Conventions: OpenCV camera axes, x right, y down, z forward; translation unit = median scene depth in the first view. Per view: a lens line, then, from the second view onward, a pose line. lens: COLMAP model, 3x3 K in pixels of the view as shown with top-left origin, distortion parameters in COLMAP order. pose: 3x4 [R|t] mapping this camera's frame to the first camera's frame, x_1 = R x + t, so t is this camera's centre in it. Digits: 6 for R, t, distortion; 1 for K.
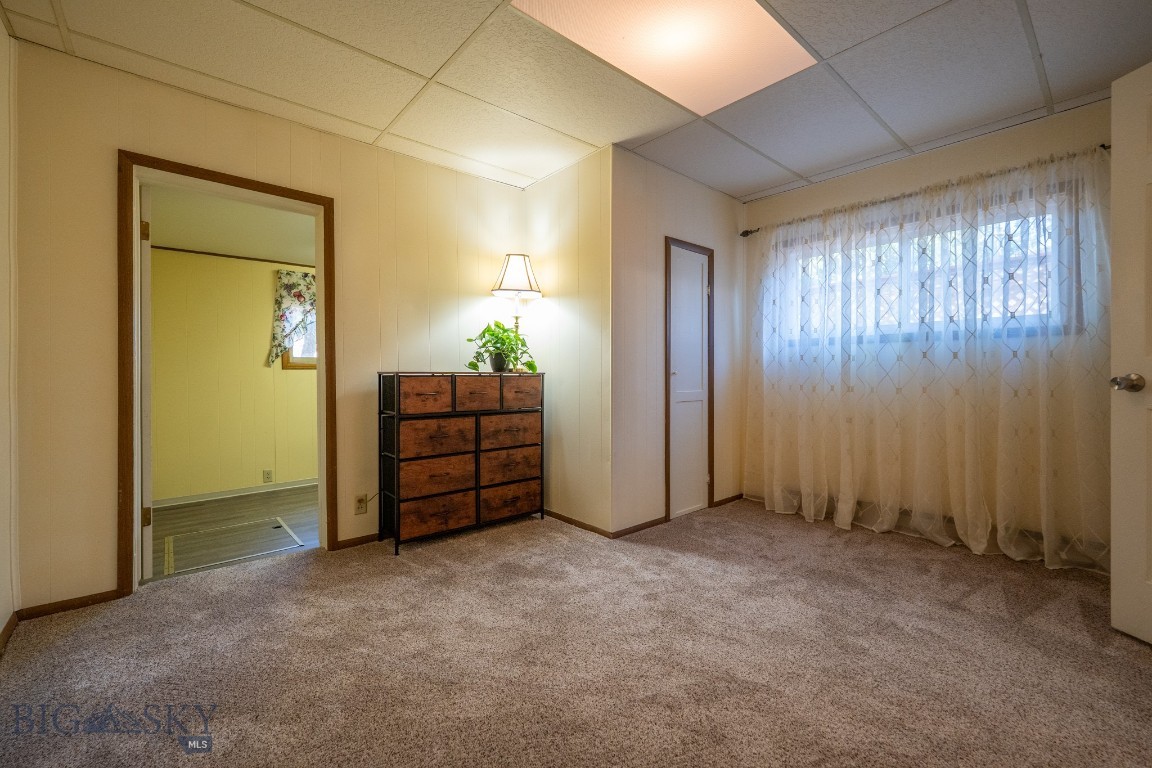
lens RADIAL K [[478.8, 0, 572.3], [0, 478.8, 364.4], [0, 0, 1]] dist [0.001030, -0.000263]
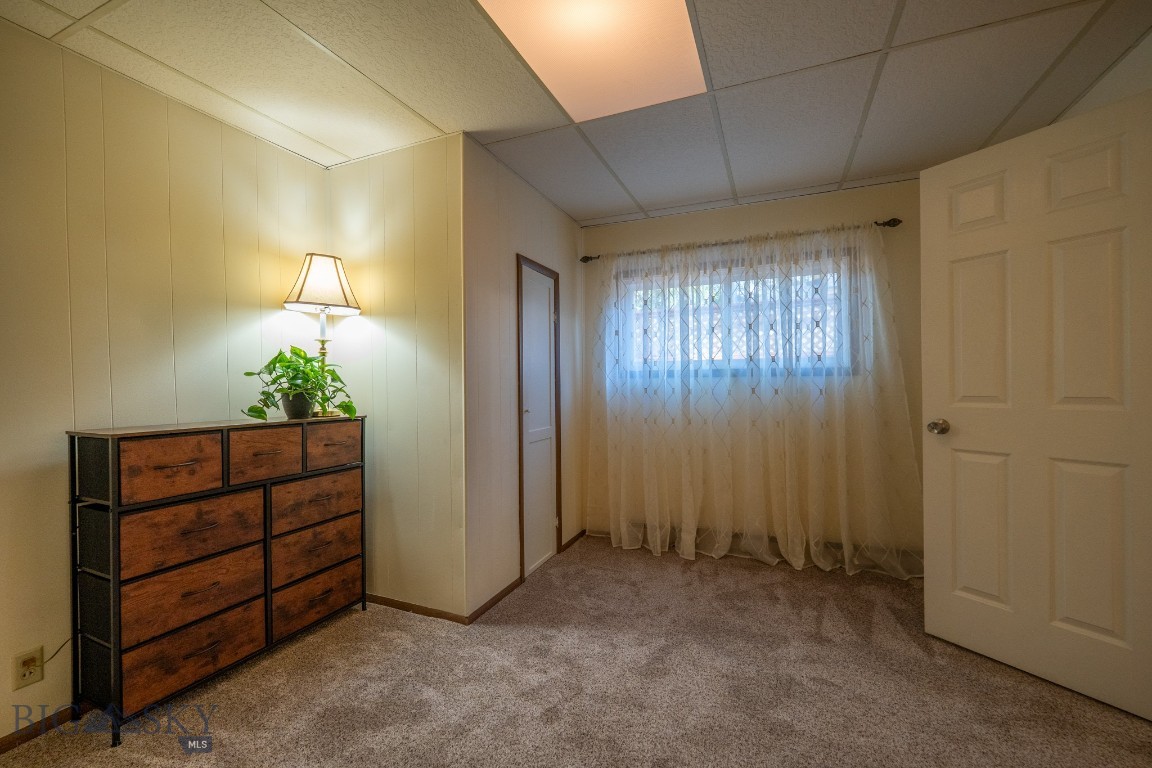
lens RADIAL K [[471.4, 0, 573.9], [0, 471.4, 378.1], [0, 0, 1]] dist [-0.000715, -0.000324]
pose [[0.898651, -0.002205, 0.438660, -0.097568], [-0.000742, 0.999978, 0.006548, -0.051816], [-0.438665, -0.006210, 0.898629, 0.202102]]
